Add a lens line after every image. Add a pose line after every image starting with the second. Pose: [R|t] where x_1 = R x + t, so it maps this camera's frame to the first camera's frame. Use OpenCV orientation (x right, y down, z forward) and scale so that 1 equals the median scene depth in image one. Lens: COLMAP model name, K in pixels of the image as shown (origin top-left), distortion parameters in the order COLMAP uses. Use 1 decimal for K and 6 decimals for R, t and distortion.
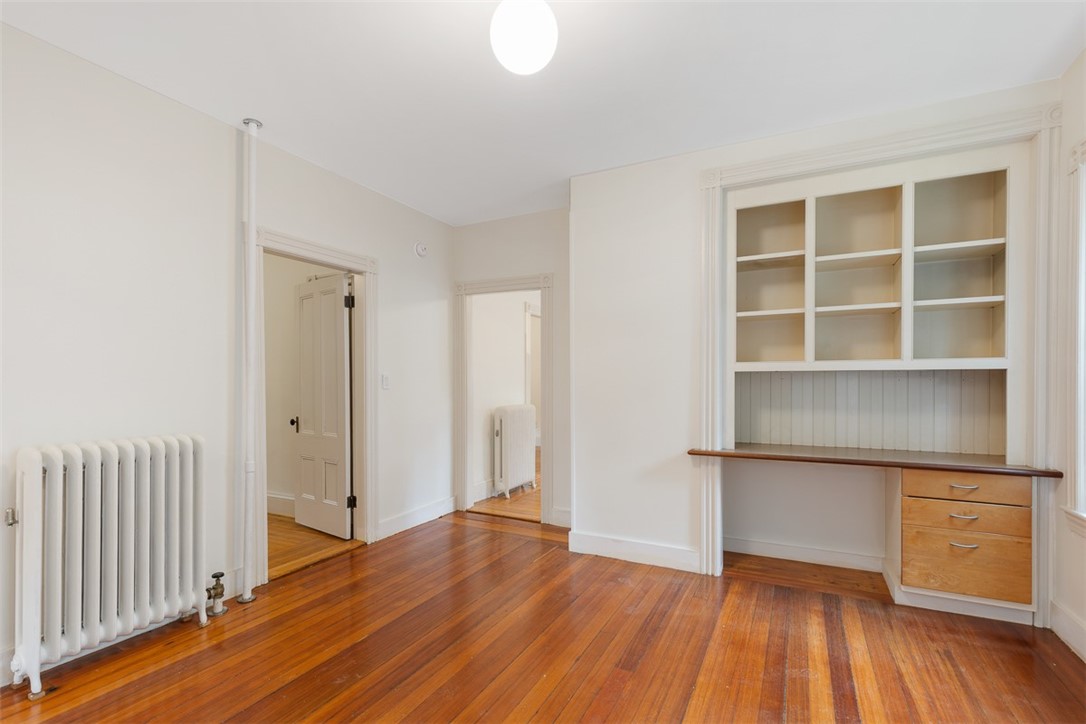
lens RADIAL K [[500.1, 0, 543.1], [0, 500.1, 393.5], [0, 0, 1]] dist [0.002181, 0.000112]
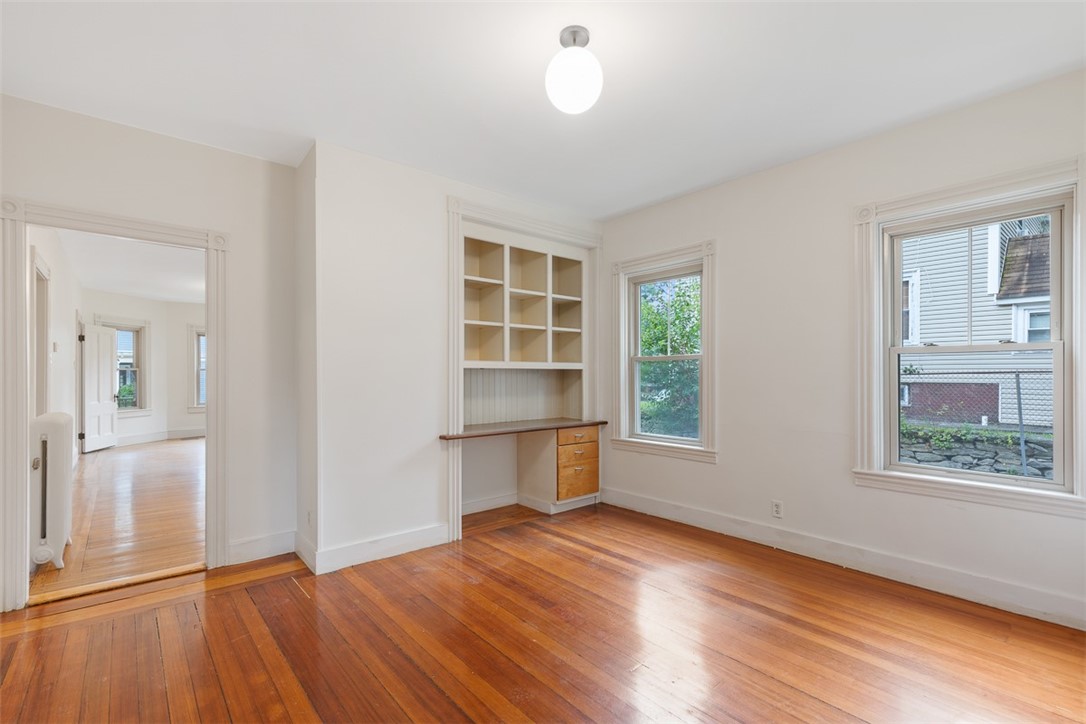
lens RADIAL K [[492.1, 0, 547.4], [0, 492.1, 379.1], [0, 0, 1]] dist [0.002184, -0.000064]
pose [[0.374245, -0.008041, 0.927295, -0.690448], [0.020352, 0.999793, 0.000455, -0.013602], [-0.927107, 0.018702, 0.374331, 0.378379]]
